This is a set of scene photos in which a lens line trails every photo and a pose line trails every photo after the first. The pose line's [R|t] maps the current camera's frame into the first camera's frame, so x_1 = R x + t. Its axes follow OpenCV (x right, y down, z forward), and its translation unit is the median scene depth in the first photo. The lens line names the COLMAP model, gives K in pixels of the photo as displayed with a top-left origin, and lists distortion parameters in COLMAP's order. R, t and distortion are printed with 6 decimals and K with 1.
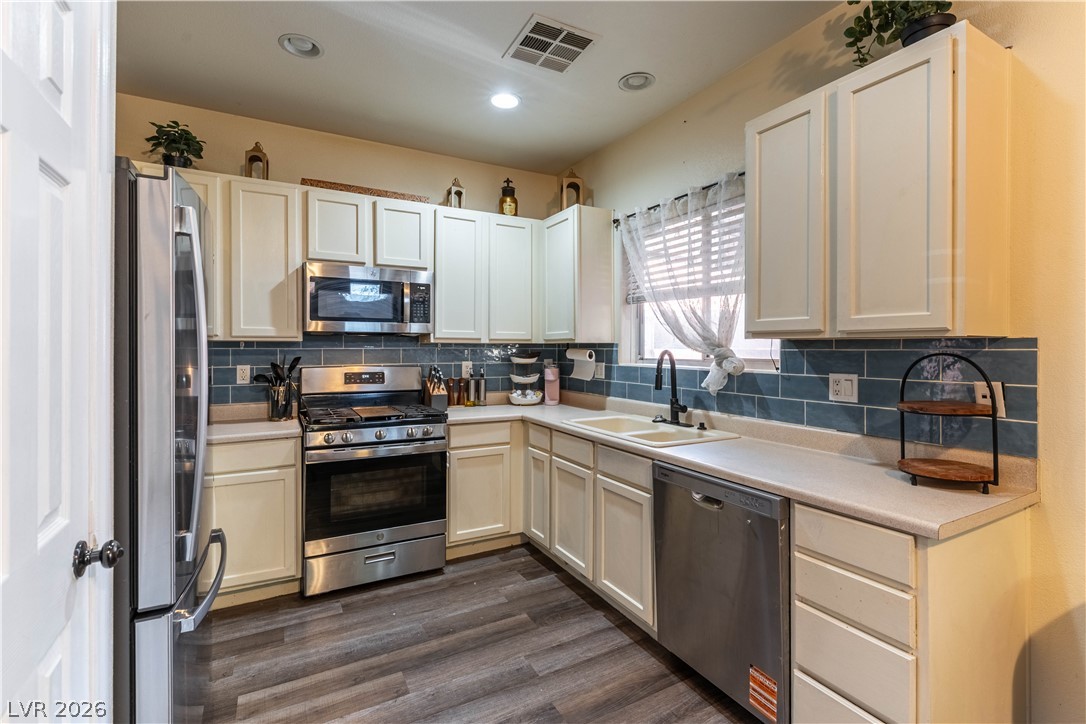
lens RADIAL K [[494.6, 0, 545.6], [0, 494.6, 351.6], [0, 0, 1]] dist [0.000109, -0.000271]
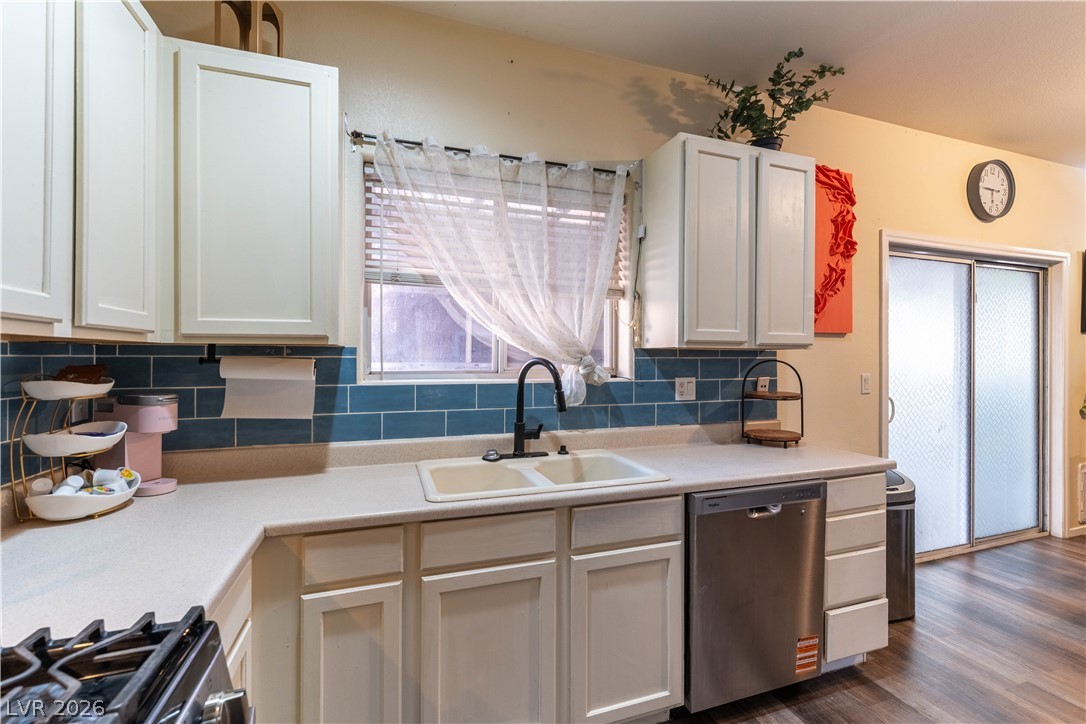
lens RADIAL K [[481.8, 0, 544.5], [0, 481.8, 355.7], [0, 0, 1]] dist [-0.001907, -0.000211]
pose [[0.157331, 0.000835, 0.987546, -0.424145], [0.004136, 0.999990, -0.001504, -0.005765], [-0.987537, 0.004321, 0.157326, 0.785419]]
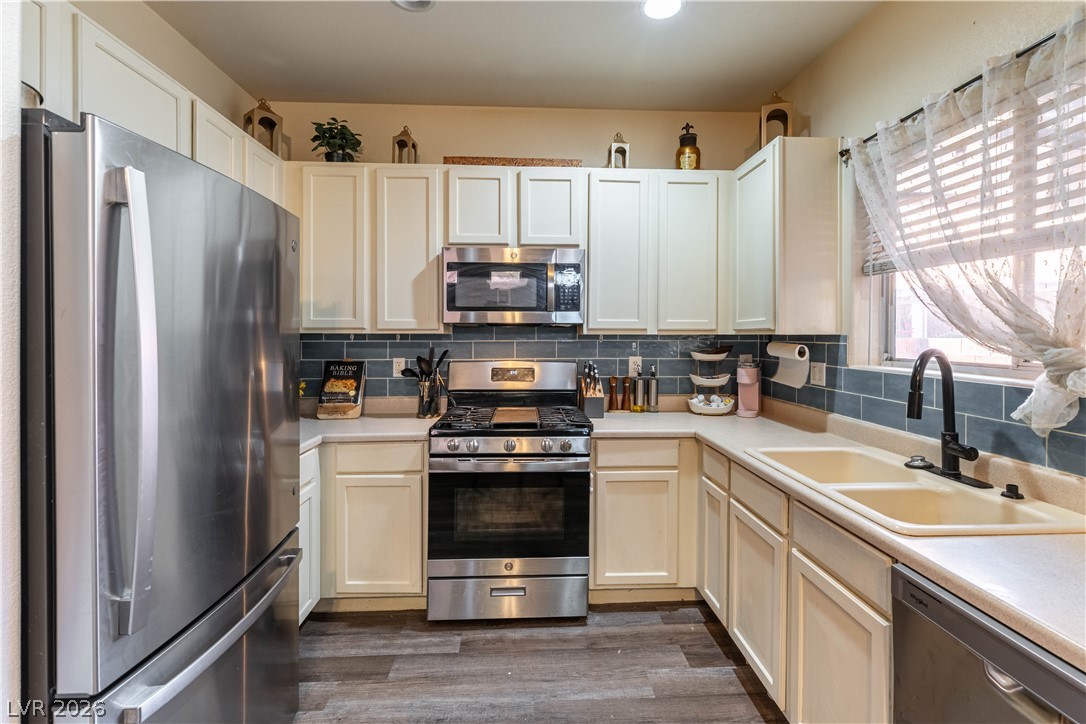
lens RADIAL K [[489.1, 0, 546.8], [0, 489.1, 340.1], [0, 0, 1]] dist [-0.002173, -0.000179]
pose [[0.901053, 0.004863, -0.433681, 0.075302], [-0.002685, 0.999981, 0.005635, -0.014539], [0.433700, -0.003913, 0.901049, 0.256524]]
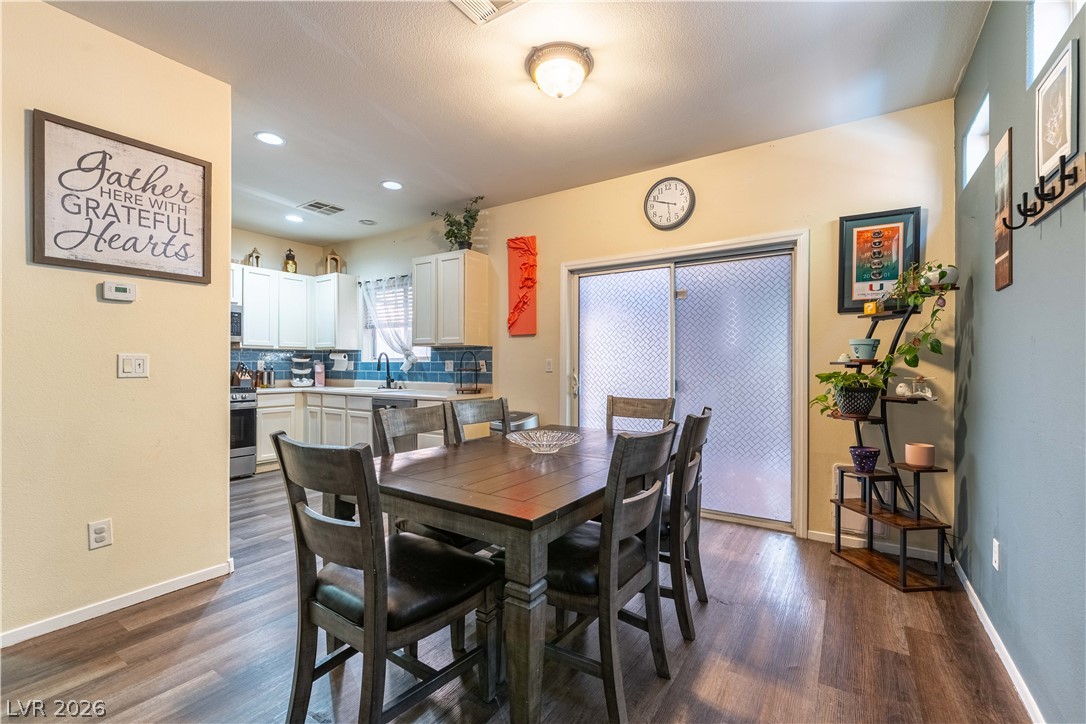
lens RADIAL K [[466.2, 0, 545.3], [0, 466.2, 365.9], [0, 0, 1]] dist [0.000637, -0.000017]
pose [[0.882321, -0.000716, 0.470647, -0.071748], [0.002951, 0.999988, -0.004011, 0.057198], [-0.470638, 0.004927, 0.882312, -0.947742]]
